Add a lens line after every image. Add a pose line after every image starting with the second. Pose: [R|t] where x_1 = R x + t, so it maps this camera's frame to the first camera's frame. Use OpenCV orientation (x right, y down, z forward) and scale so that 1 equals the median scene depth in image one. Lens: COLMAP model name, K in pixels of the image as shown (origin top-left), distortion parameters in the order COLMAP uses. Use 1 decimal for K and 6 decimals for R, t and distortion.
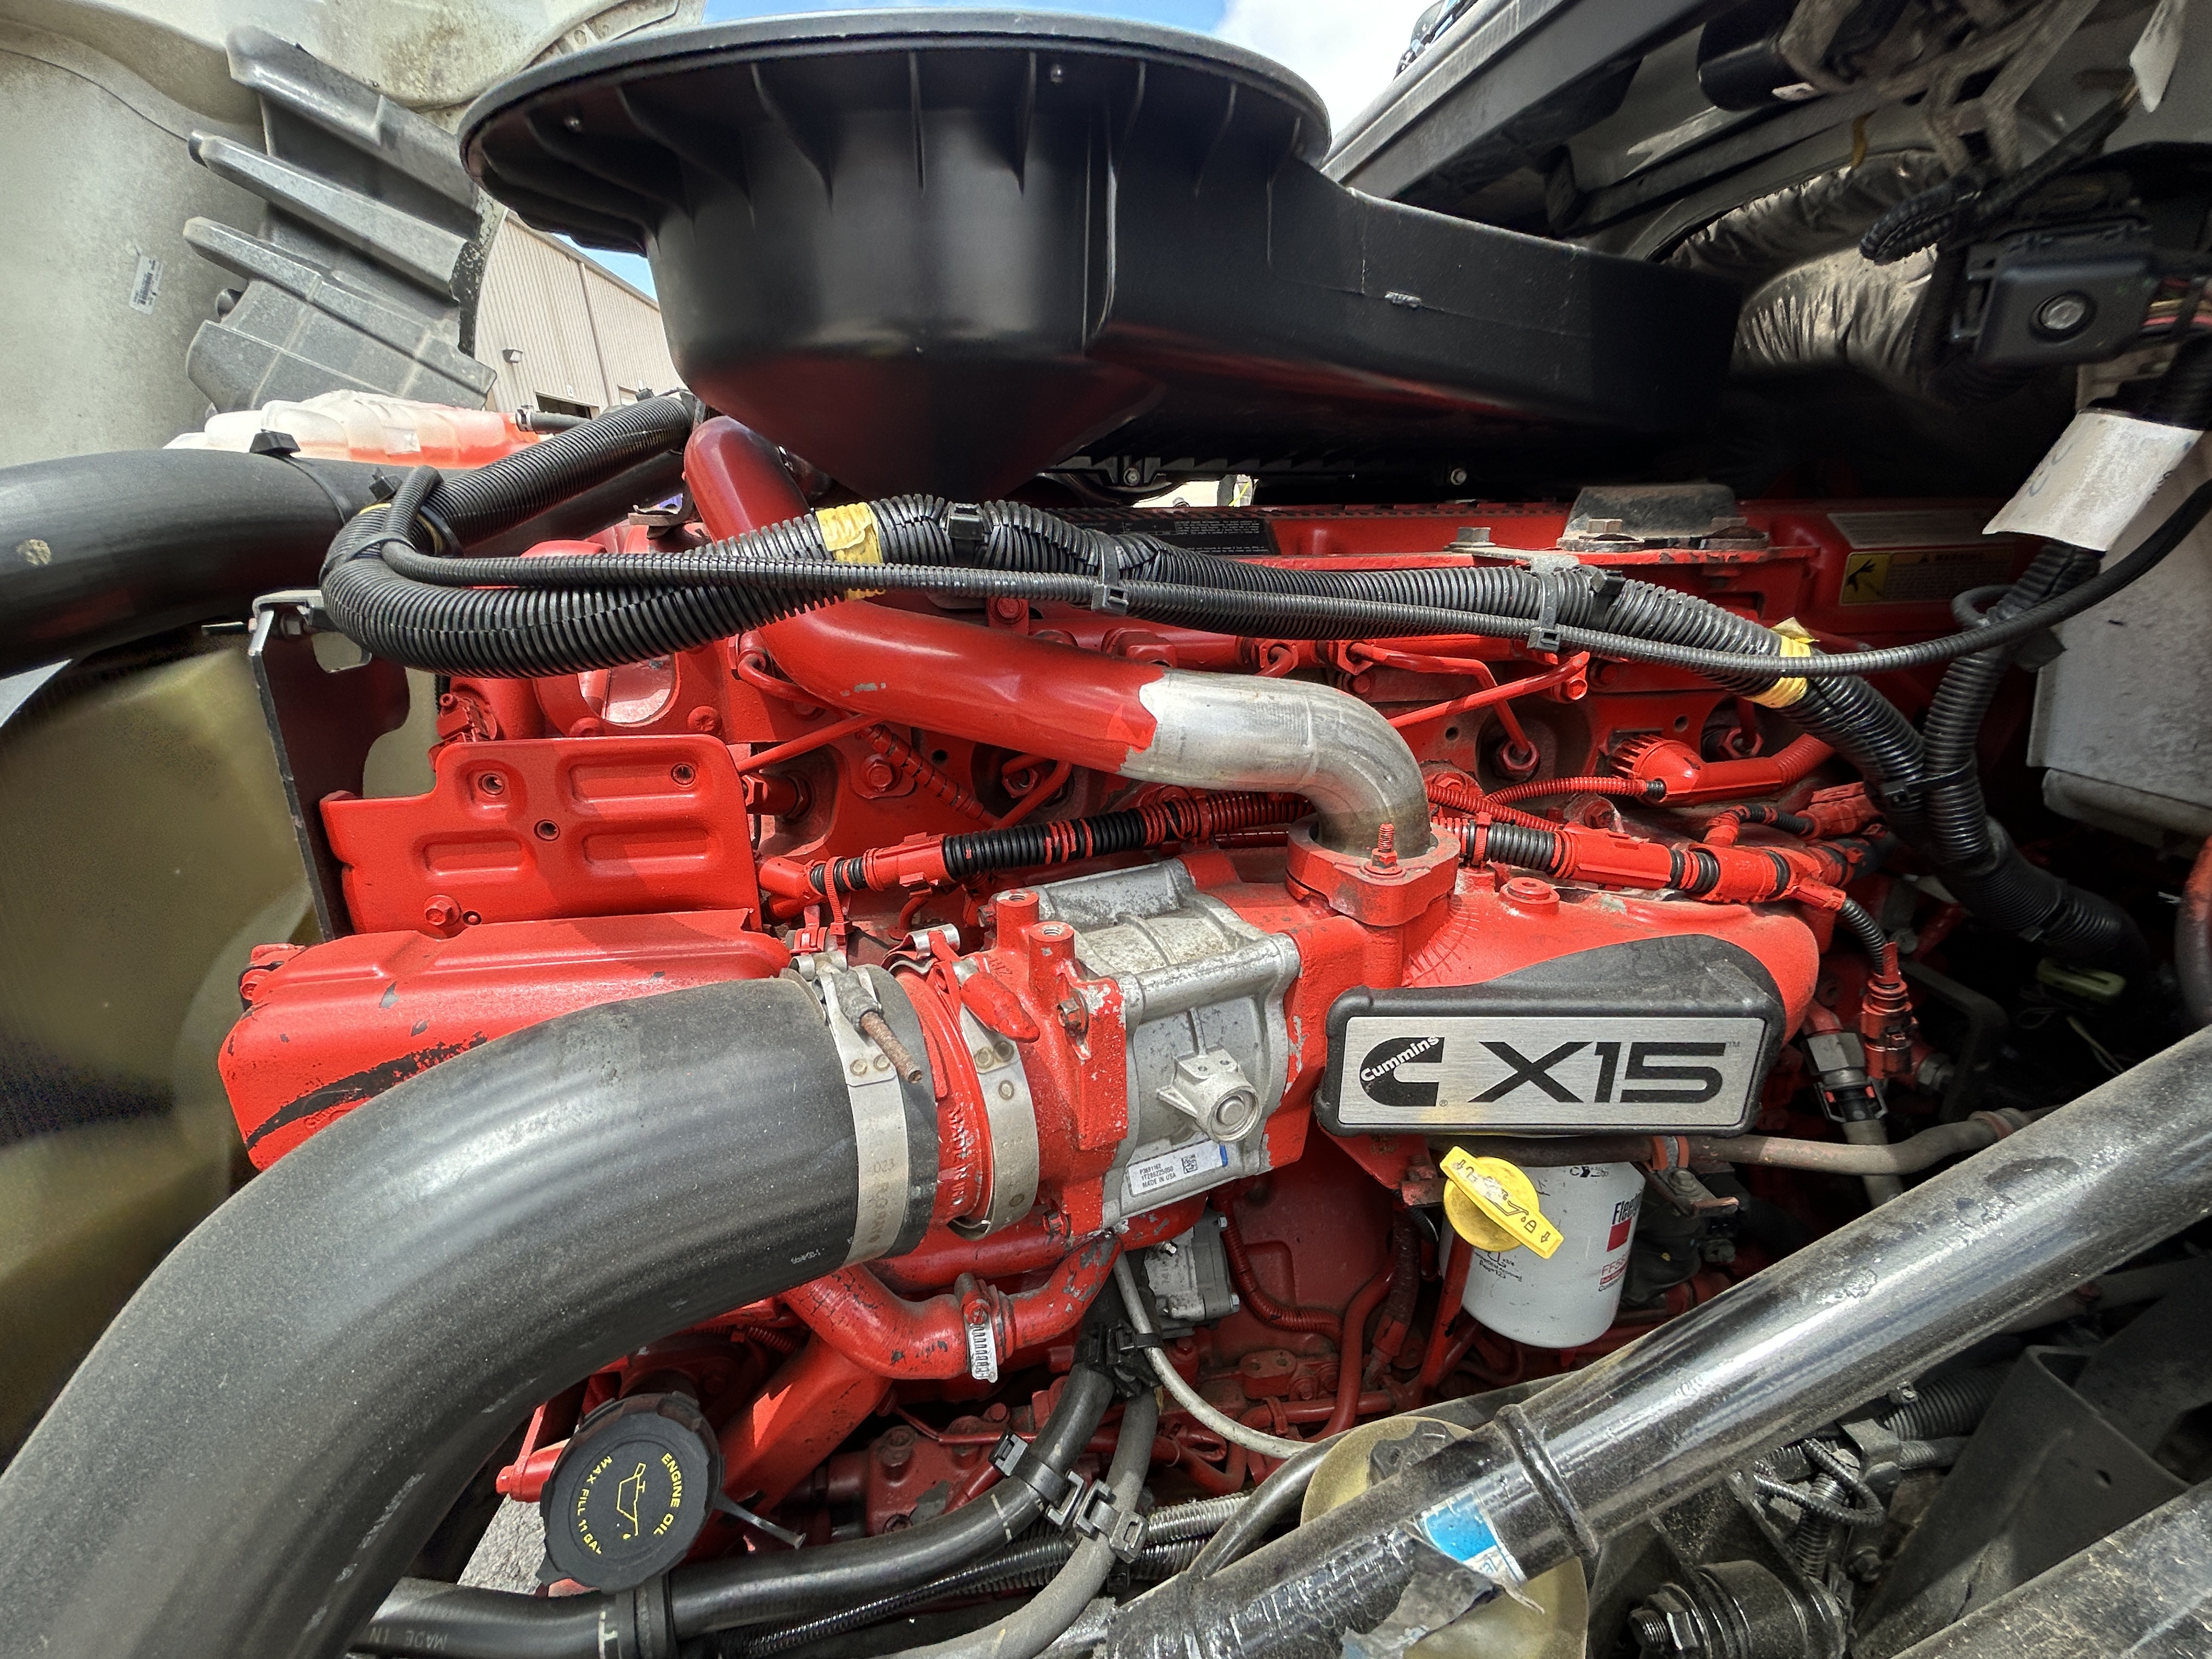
lens RADIAL K [[971.4, 0, 1103.7], [0, 971.4, 829.4], [0, 0, 1]] dist [0.002989, -0.000523]
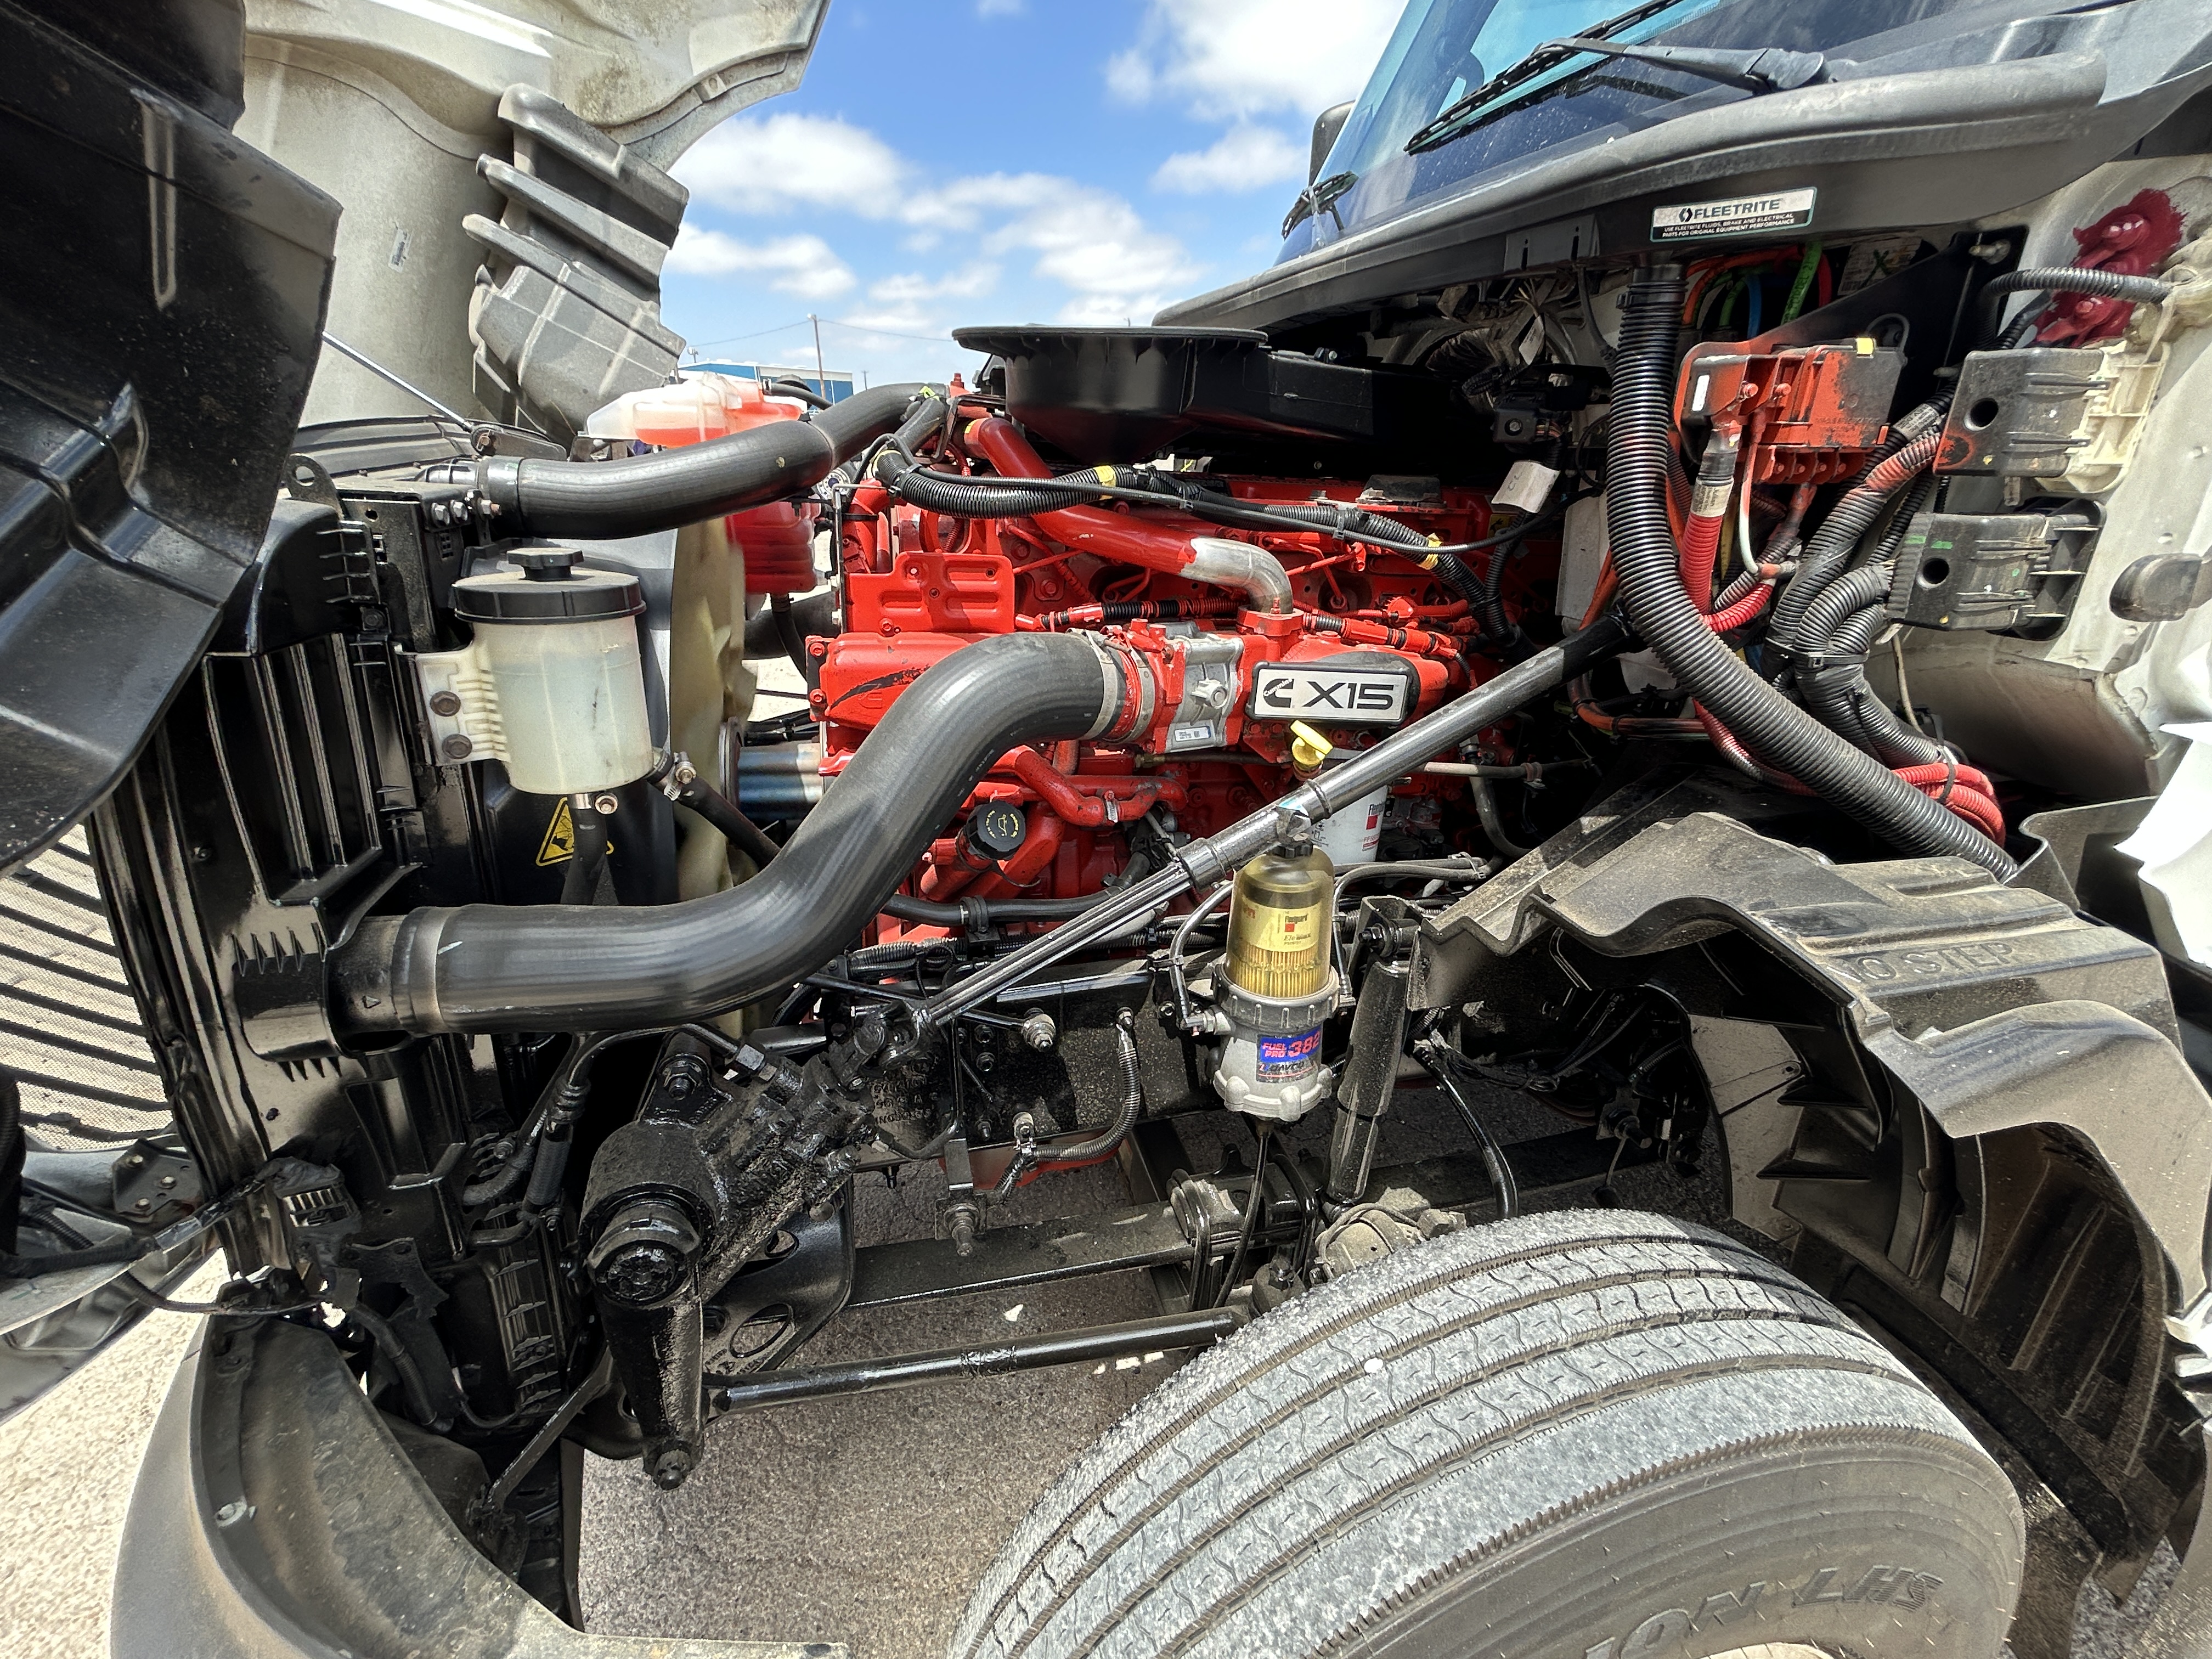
lens RADIAL K [[971.4, 0, 1104.8], [0, 971.4, 831.8], [0, 0, 1]] dist [0.002989, -0.000523]
pose [[0.993041, 0.022843, 0.115536, -0.425223], [-0.028274, 0.998560, 0.045589, 0.471876], [-0.114329, -0.048538, 0.992257, -1.466591]]
